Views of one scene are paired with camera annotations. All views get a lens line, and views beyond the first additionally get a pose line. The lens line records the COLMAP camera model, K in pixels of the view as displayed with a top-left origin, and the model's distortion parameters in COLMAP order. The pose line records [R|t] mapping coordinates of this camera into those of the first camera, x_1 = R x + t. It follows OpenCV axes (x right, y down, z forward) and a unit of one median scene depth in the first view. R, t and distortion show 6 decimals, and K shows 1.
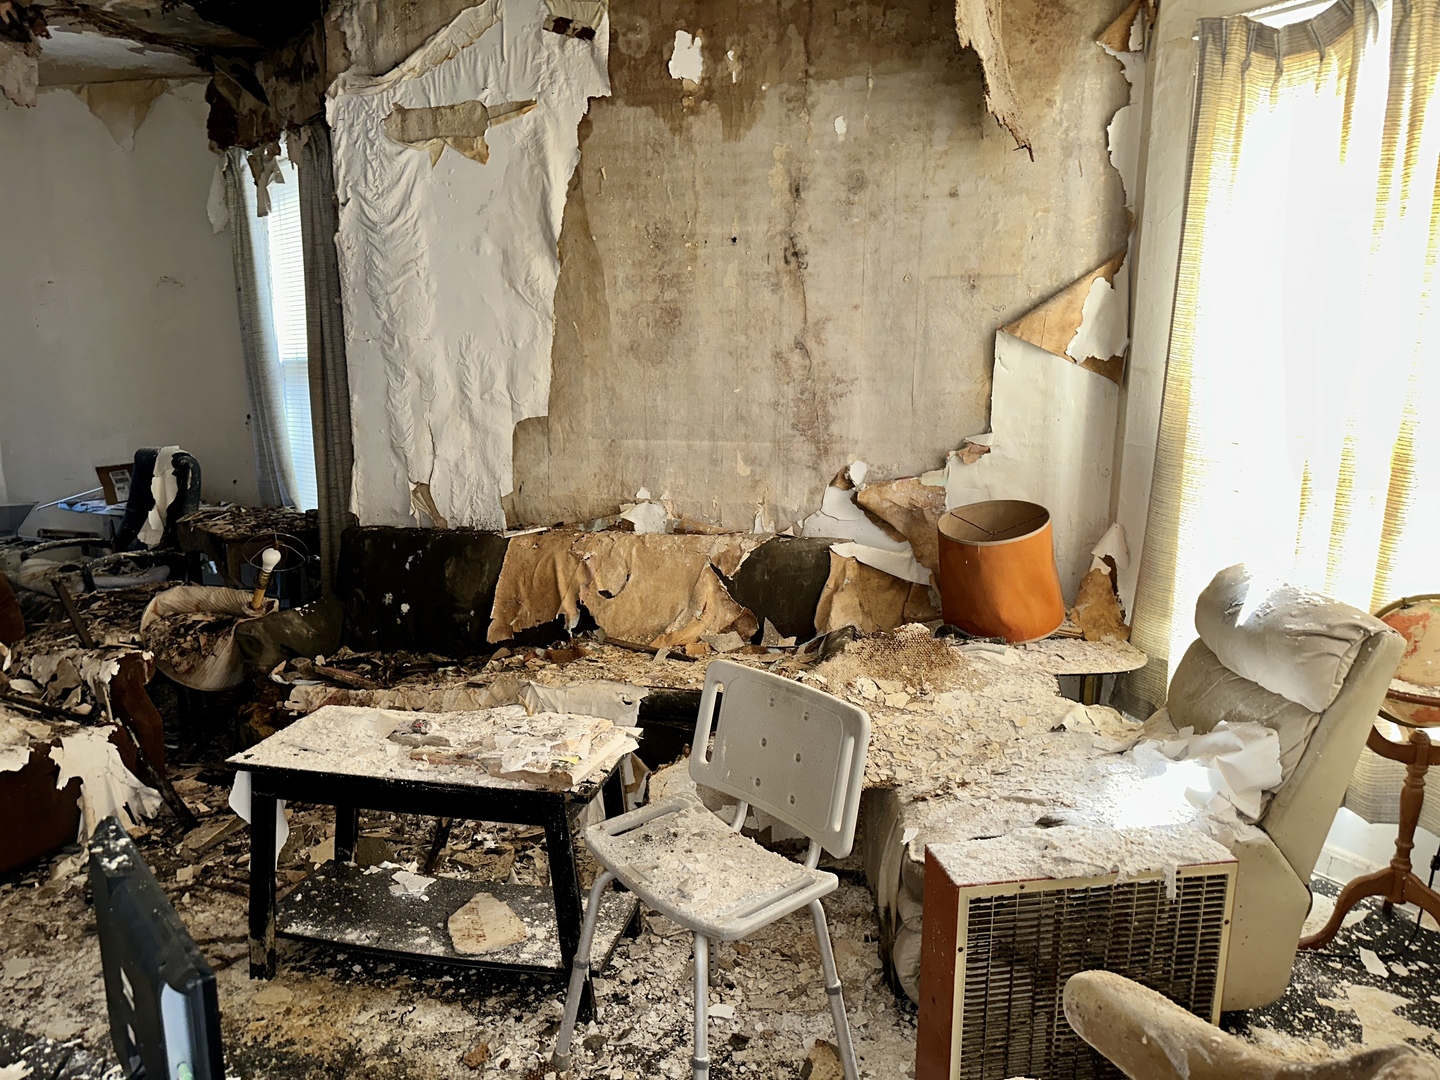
lens RADIAL K [[1013.9, 0, 736.5], [0, 1013.9, 533.9], [0, 0, 1]] dist [0.044164, -0.052709]
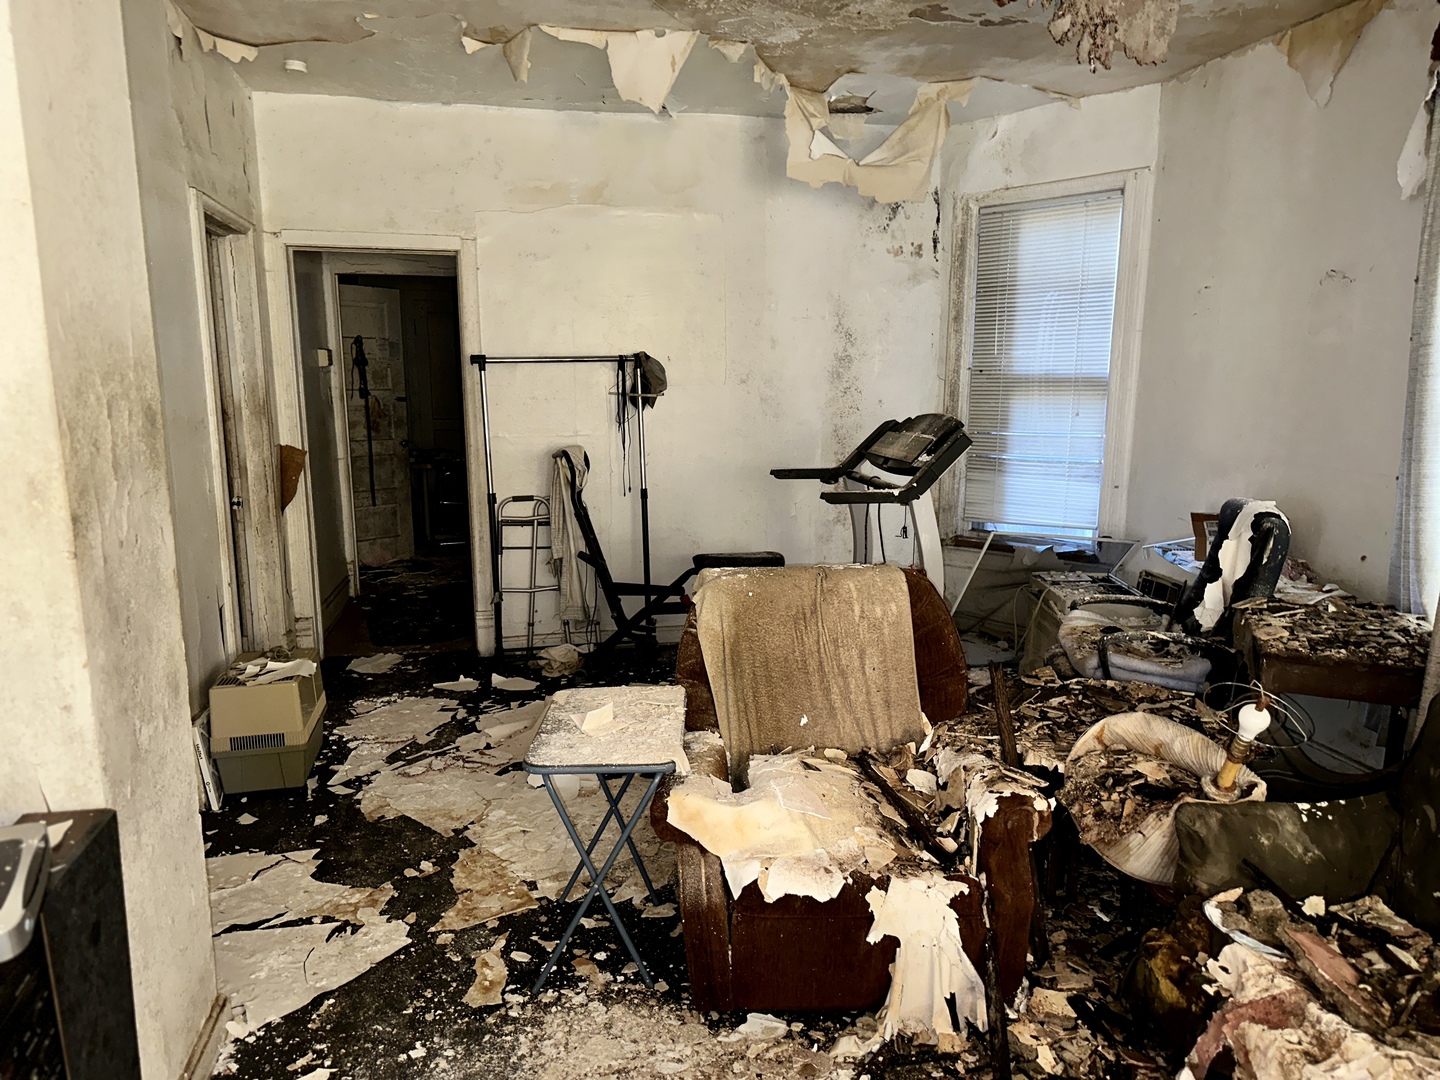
lens RADIAL K [[1013.9, 0, 736.5], [0, 1013.9, 533.9], [0, 0, 1]] dist [0.044164, -0.052709]
pose [[0.397211, 0.163618, -0.903024, -0.047069], [-0.169791, 0.980093, 0.102896, -0.095305], [0.901884, 0.112454, 0.417085, 0.457981]]
